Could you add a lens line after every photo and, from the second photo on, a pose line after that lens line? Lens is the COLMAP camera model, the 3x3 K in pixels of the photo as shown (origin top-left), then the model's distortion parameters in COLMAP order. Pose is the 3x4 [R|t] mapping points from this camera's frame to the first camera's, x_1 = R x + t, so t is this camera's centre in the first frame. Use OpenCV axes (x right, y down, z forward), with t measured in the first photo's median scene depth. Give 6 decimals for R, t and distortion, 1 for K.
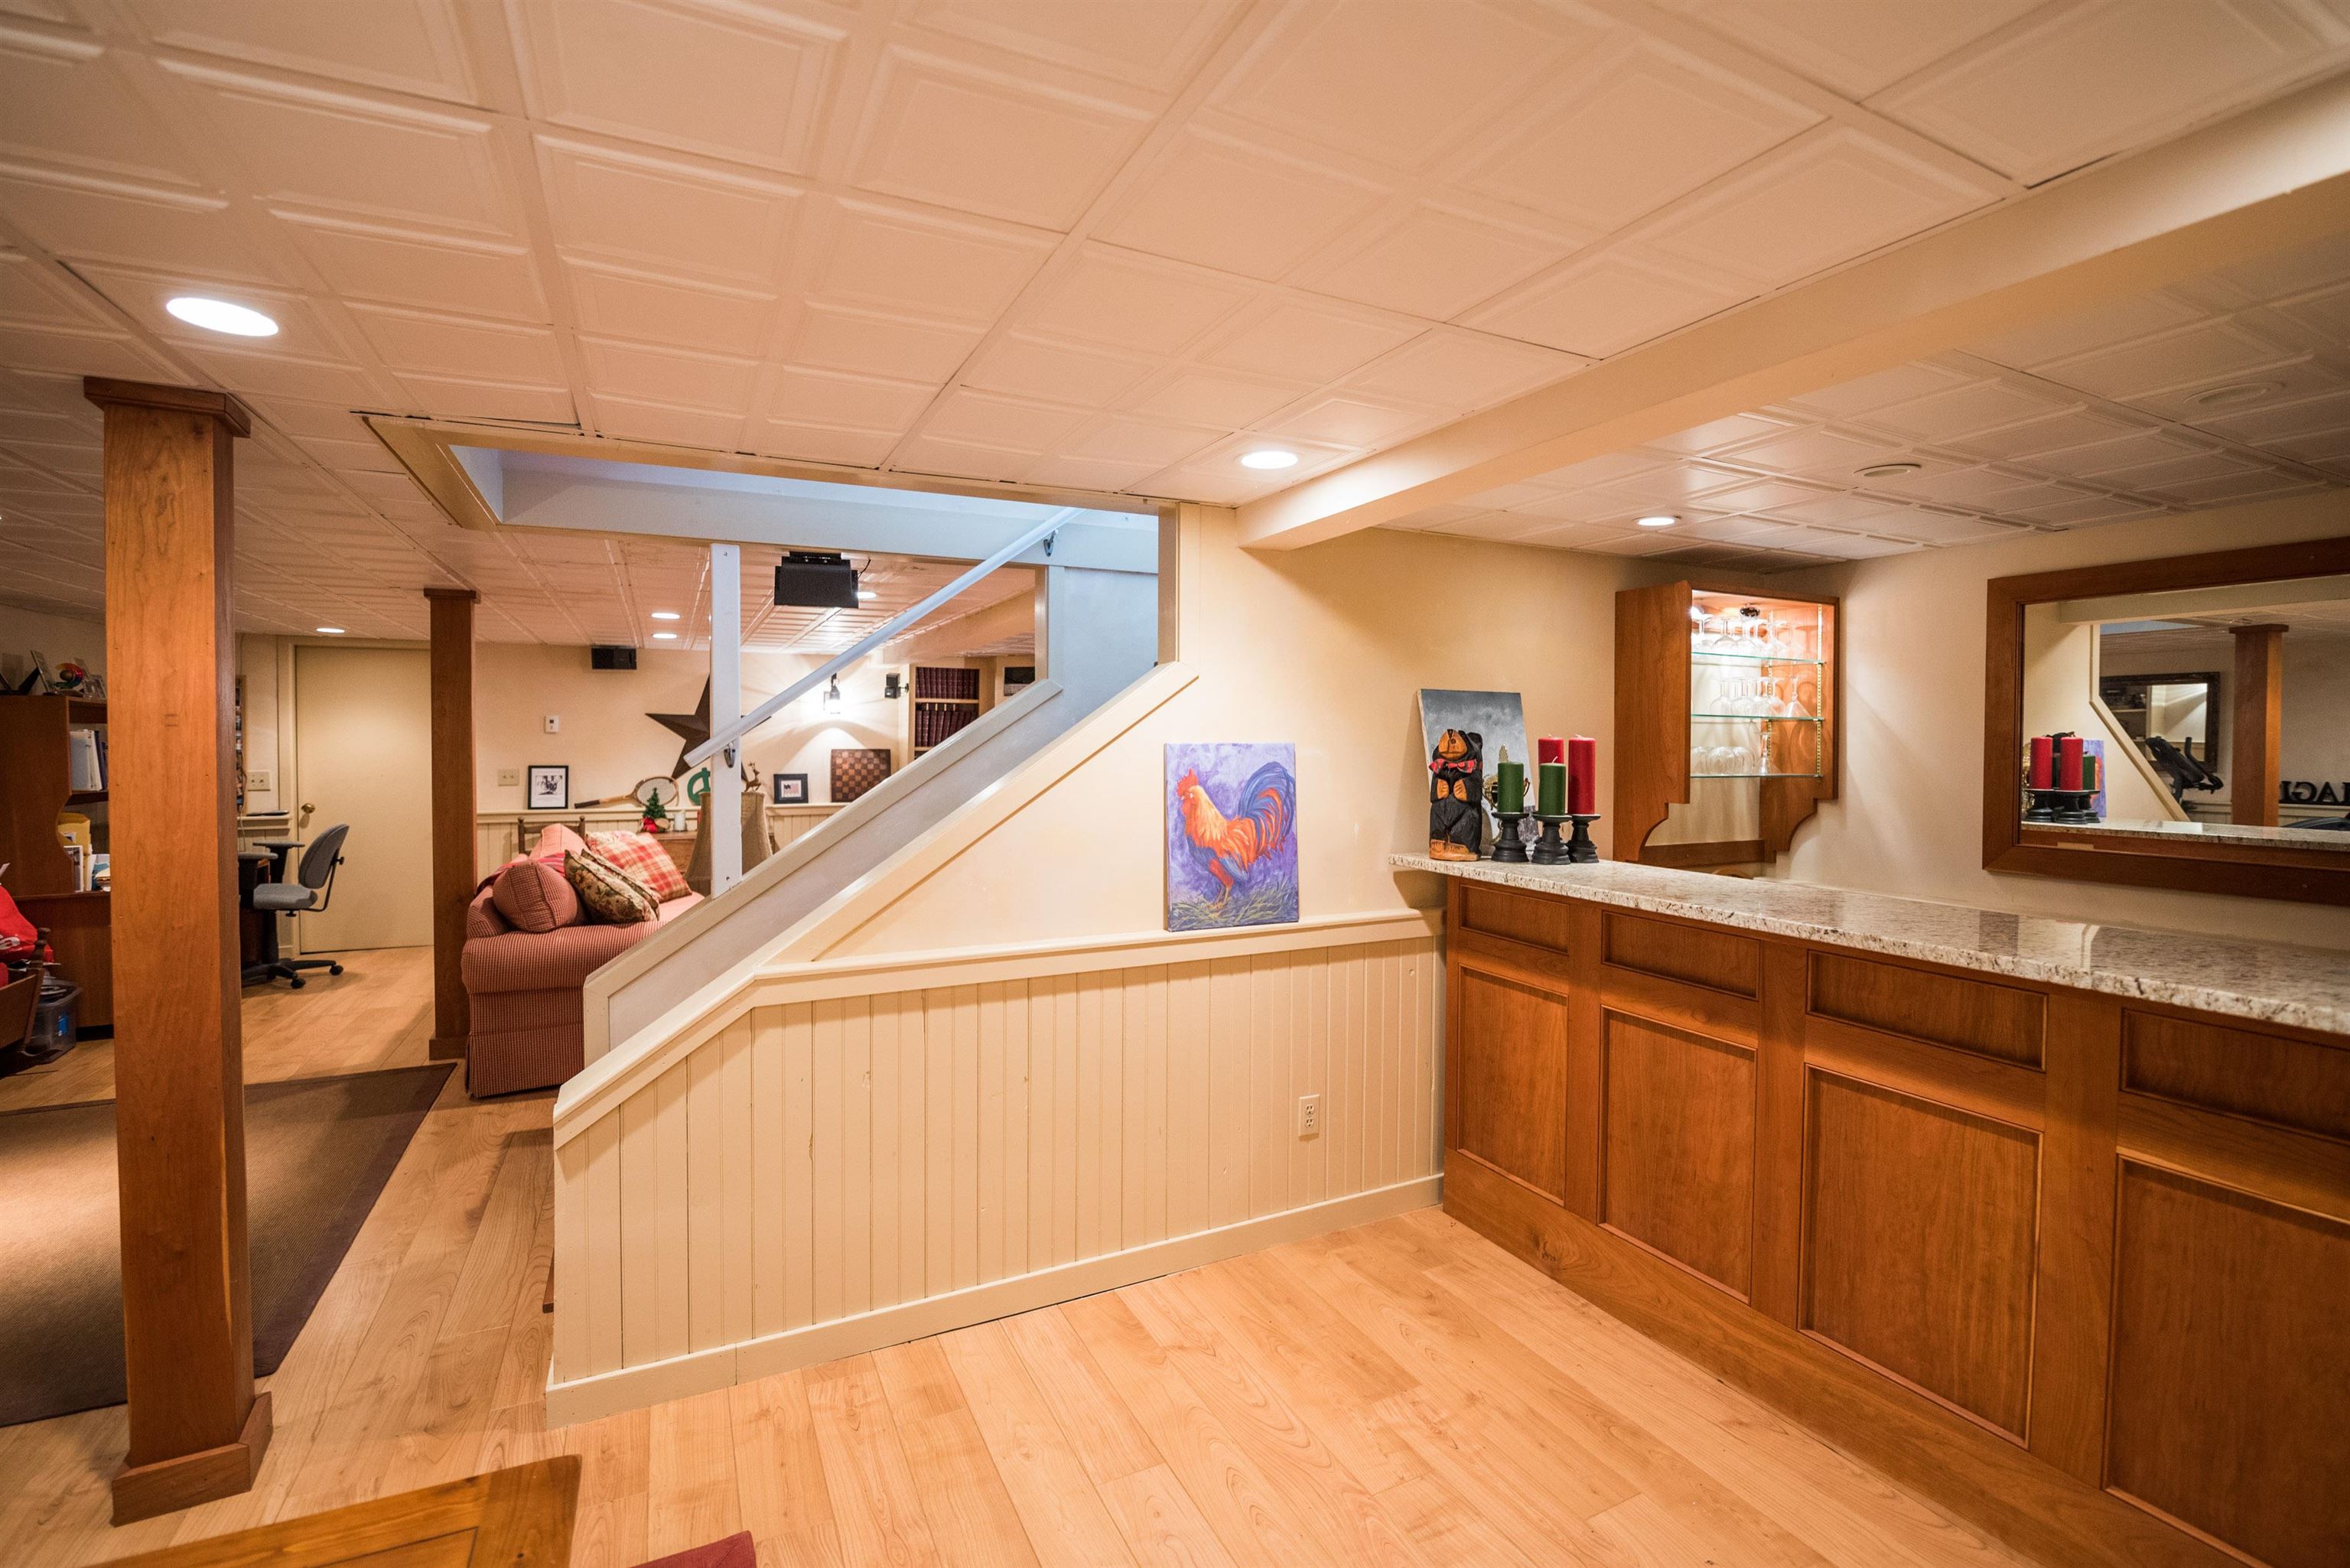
lens RADIAL K [[1020.2, 0, 1176.3], [0, 1020.2, 768.8], [0, 0, 1]] dist [0.000251, -0.000001]
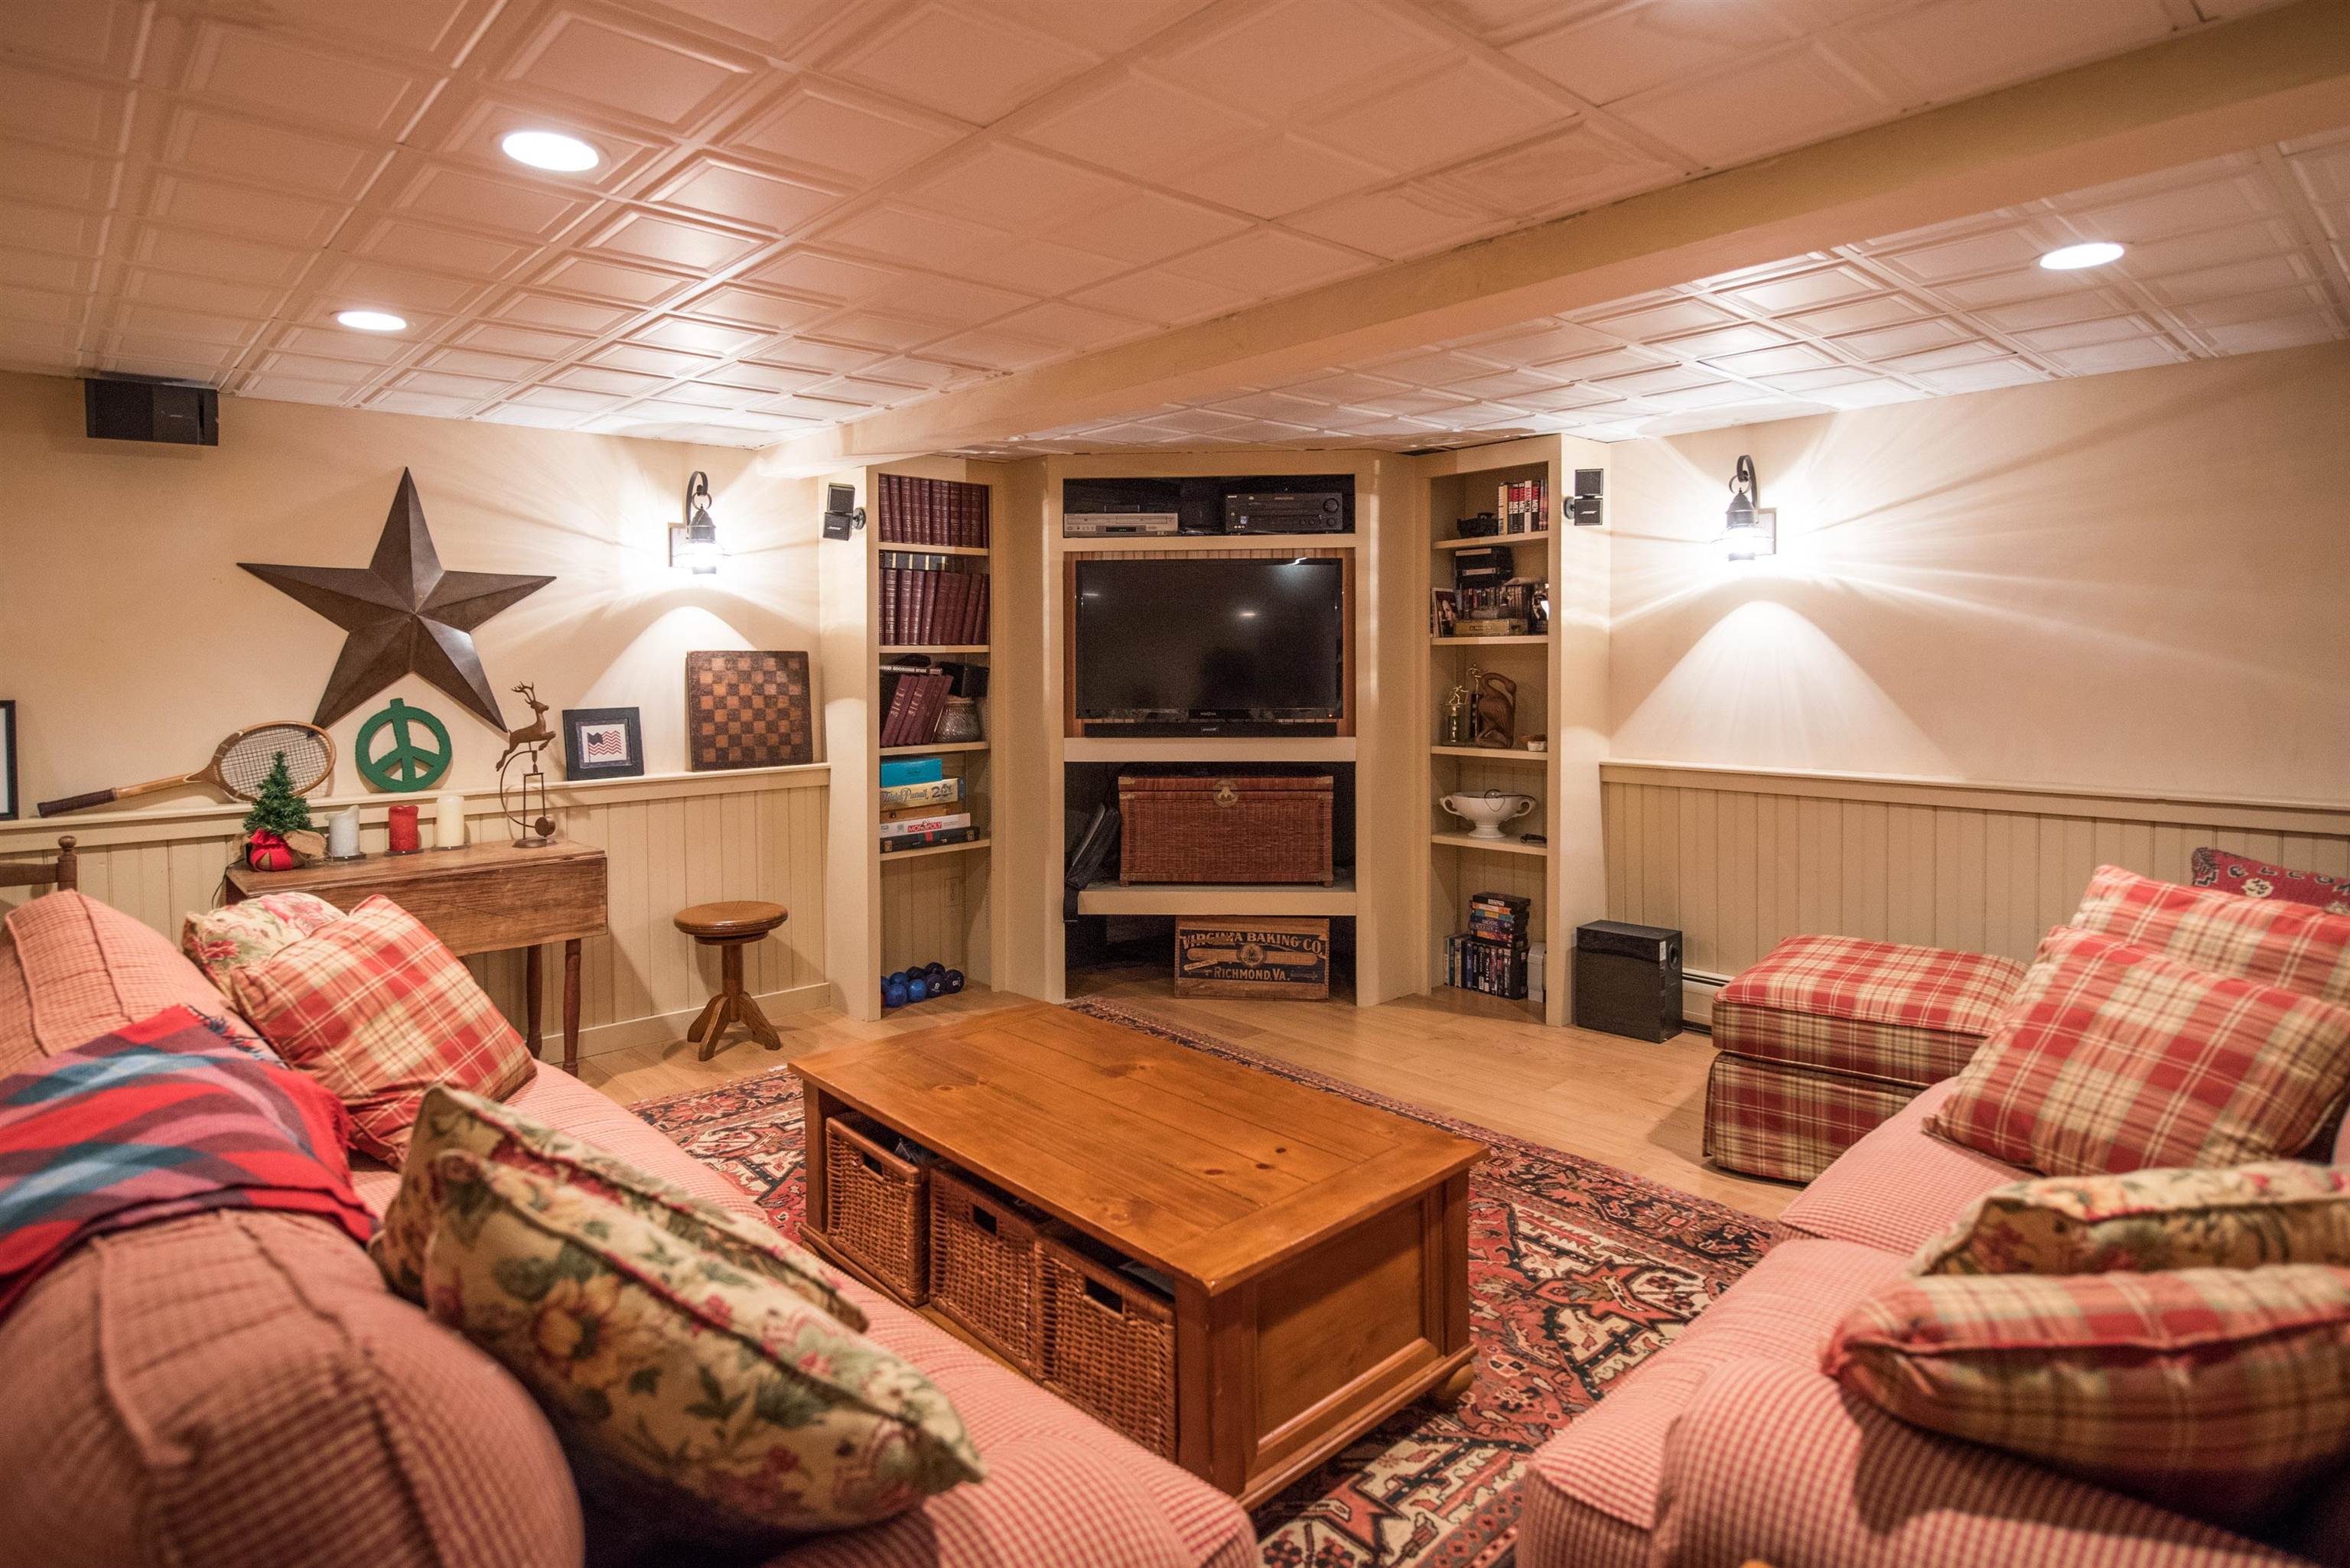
lens RADIAL K [[1248.0, 0, 1133.0], [0, 1248.0, 700.0], [0, 0, 1]] dist [-0.004036, -0.000496]
pose [[0.964478, -0.023409, 0.263123, -0.299361], [0.021919, 0.999723, 0.008596, 0.001371], [-0.263252, -0.002524, 0.964724, 0.424614]]
